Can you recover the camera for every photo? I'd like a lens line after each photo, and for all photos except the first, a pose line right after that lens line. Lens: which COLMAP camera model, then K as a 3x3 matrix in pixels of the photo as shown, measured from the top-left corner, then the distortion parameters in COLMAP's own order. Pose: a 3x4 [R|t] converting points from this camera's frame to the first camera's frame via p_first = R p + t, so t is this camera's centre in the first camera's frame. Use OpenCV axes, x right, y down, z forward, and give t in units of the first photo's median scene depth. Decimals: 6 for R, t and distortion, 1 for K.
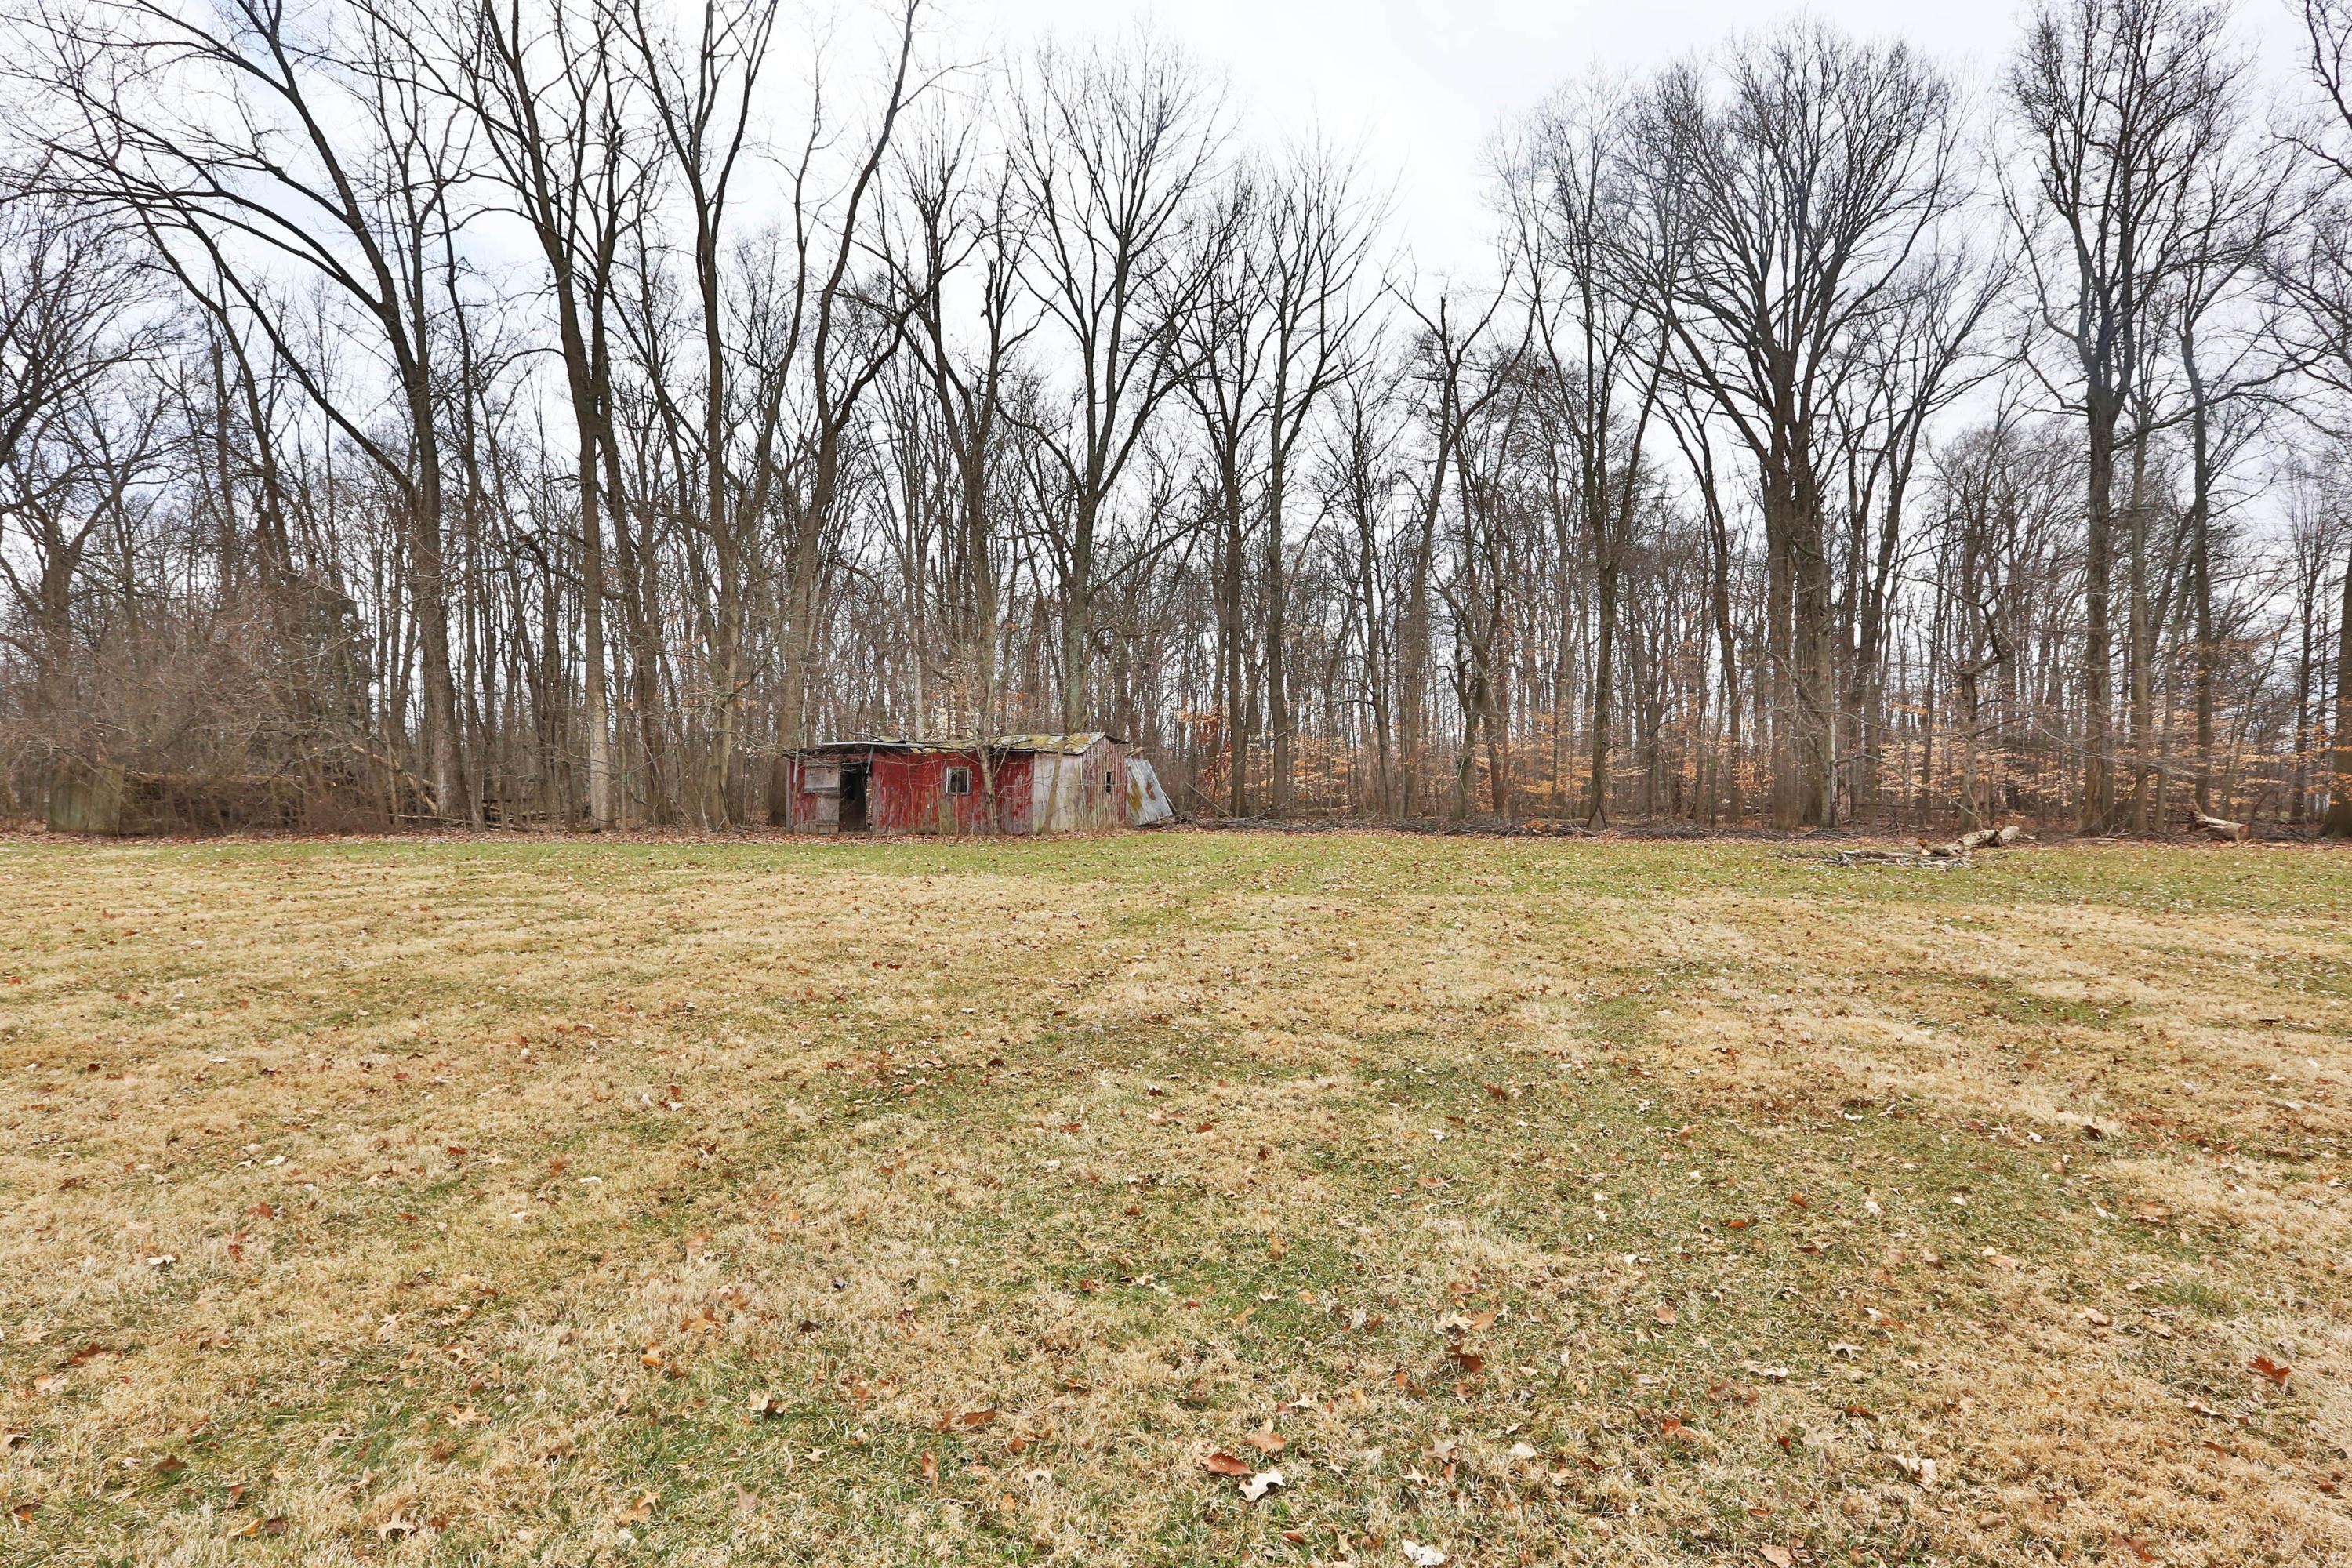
lens RADIAL K [[1152.4, 0, 1178.6], [0, 1152.4, 790.2], [0, 0, 1]] dist [0.001309, 0.000075]
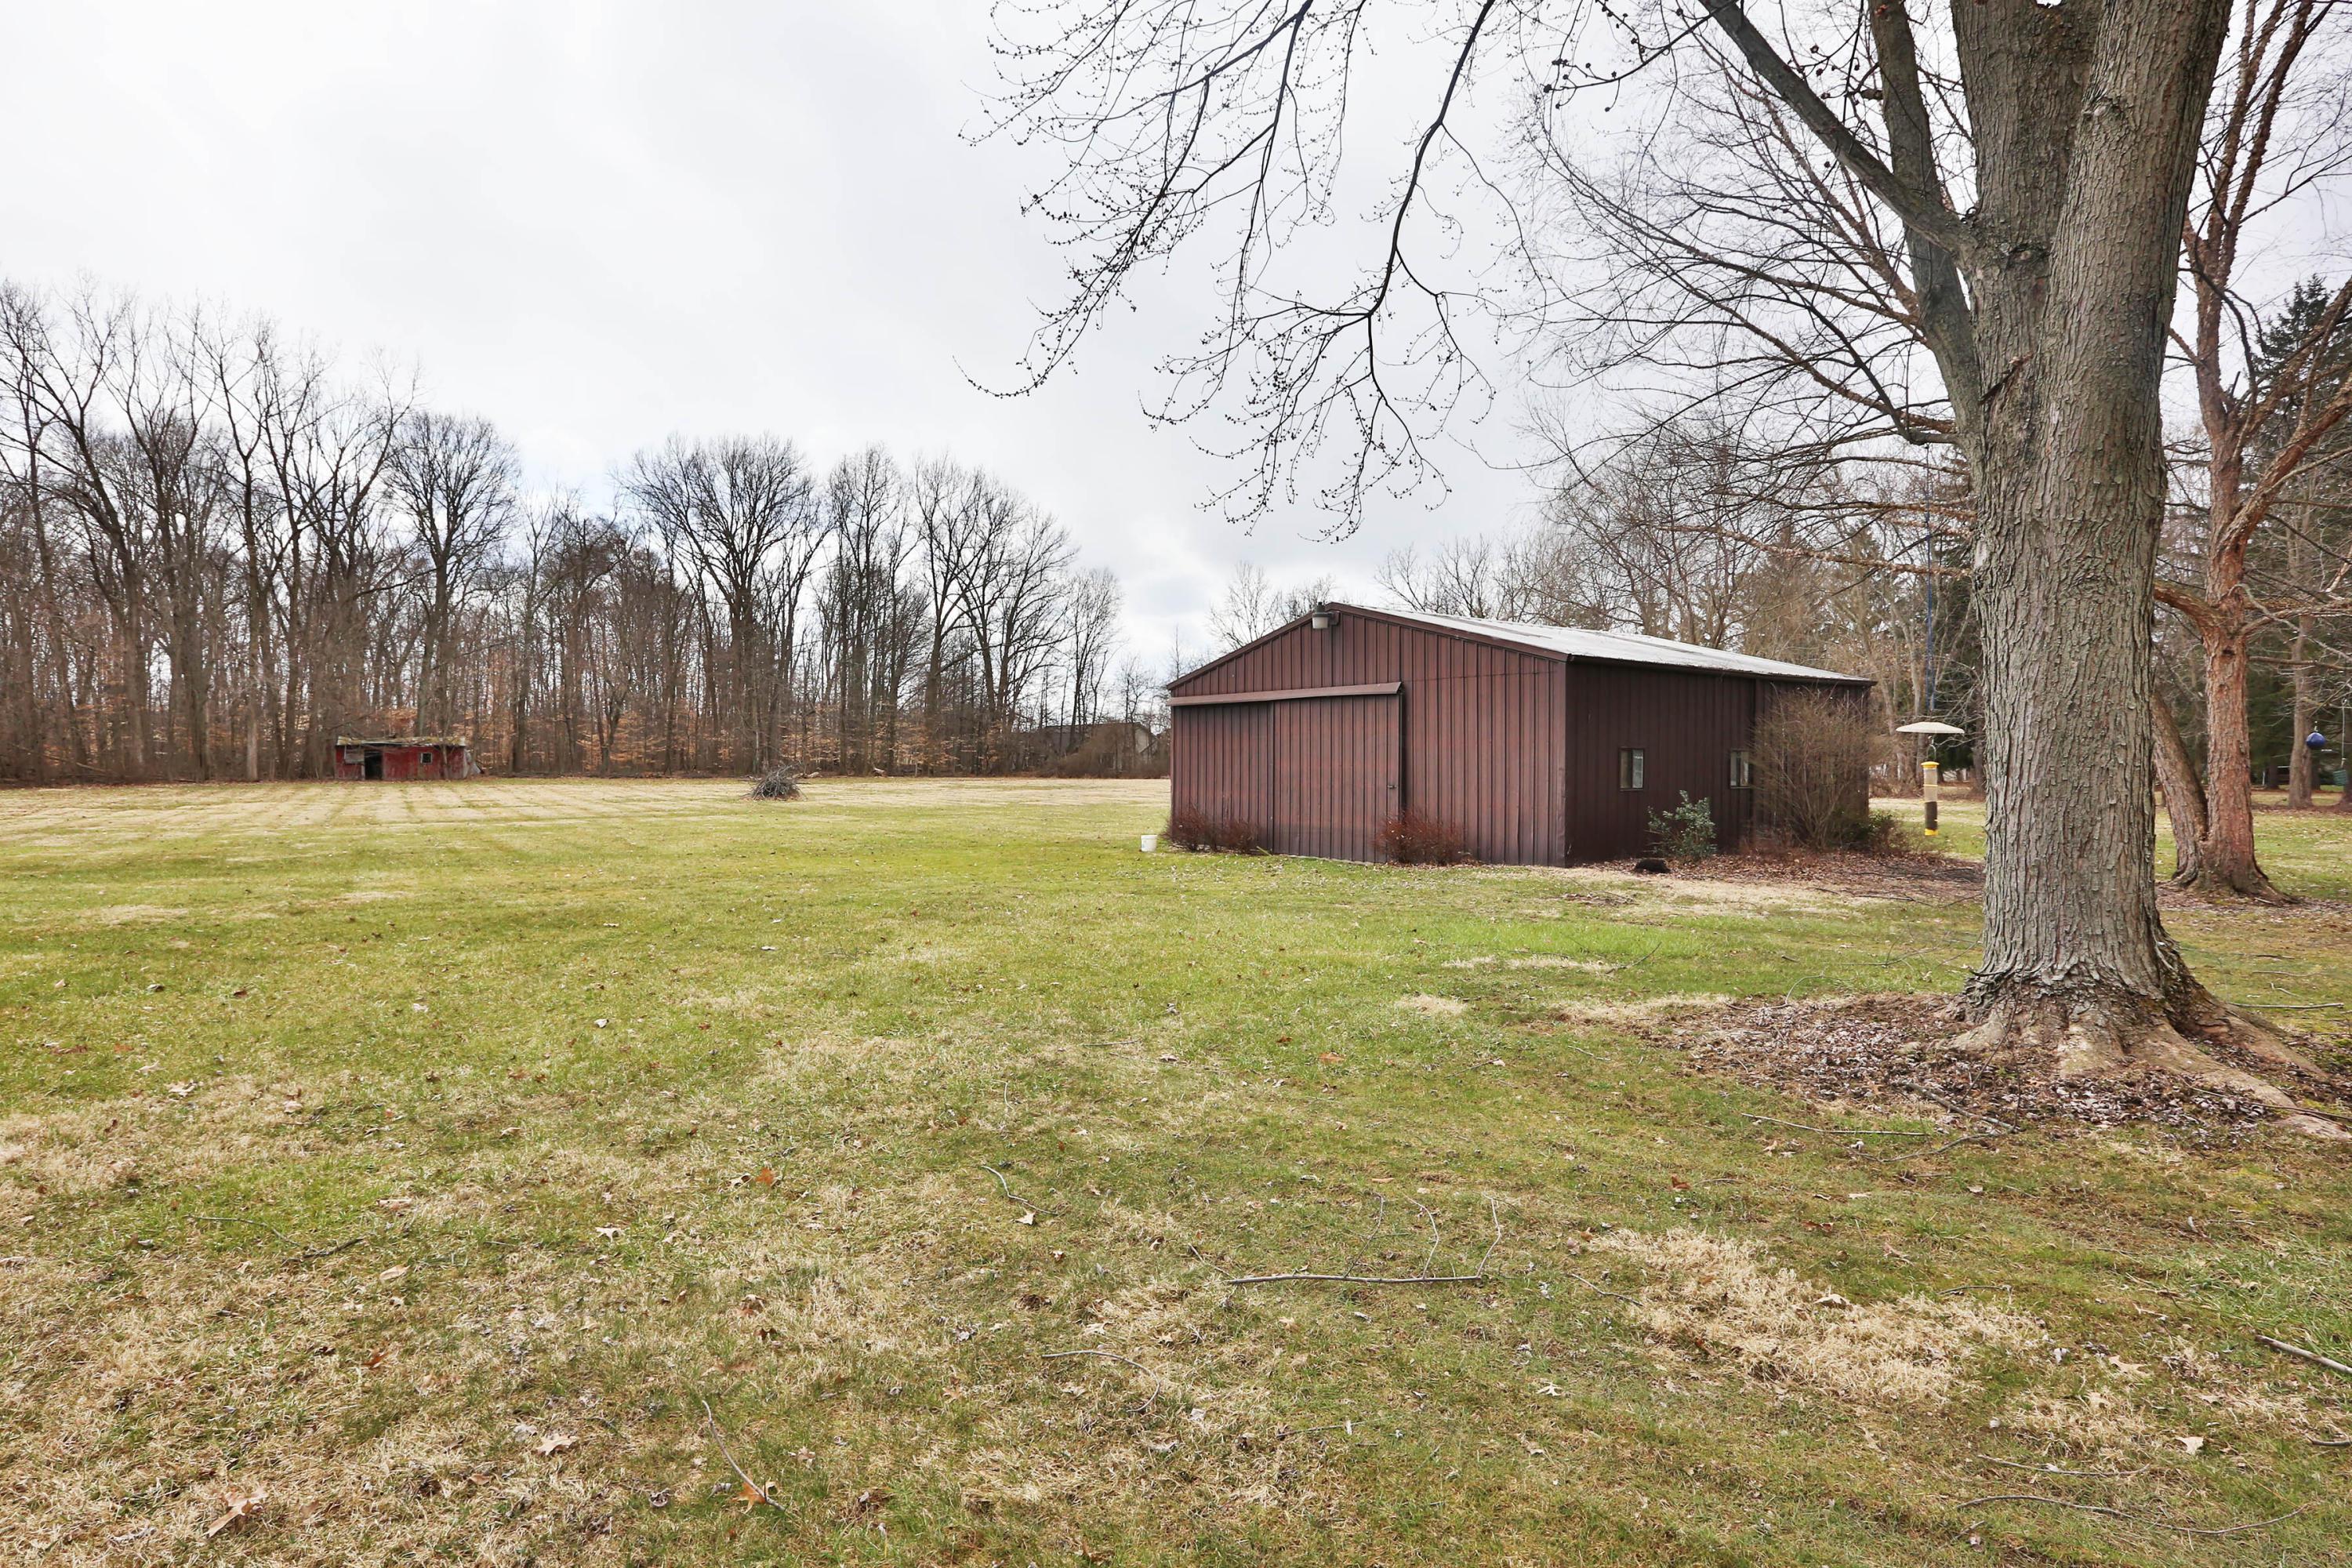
lens RADIAL K [[1152.4, 0, 1178.0], [0, 1152.4, 775.4], [0, 0, 1]] dist [0.001309, 0.000075]
pose [[0.647367, -0.018651, 0.761950, -0.695237], [0.003121, 0.999757, 0.021821, -0.013641], [-0.762172, -0.011748, 0.647268, -1.209028]]
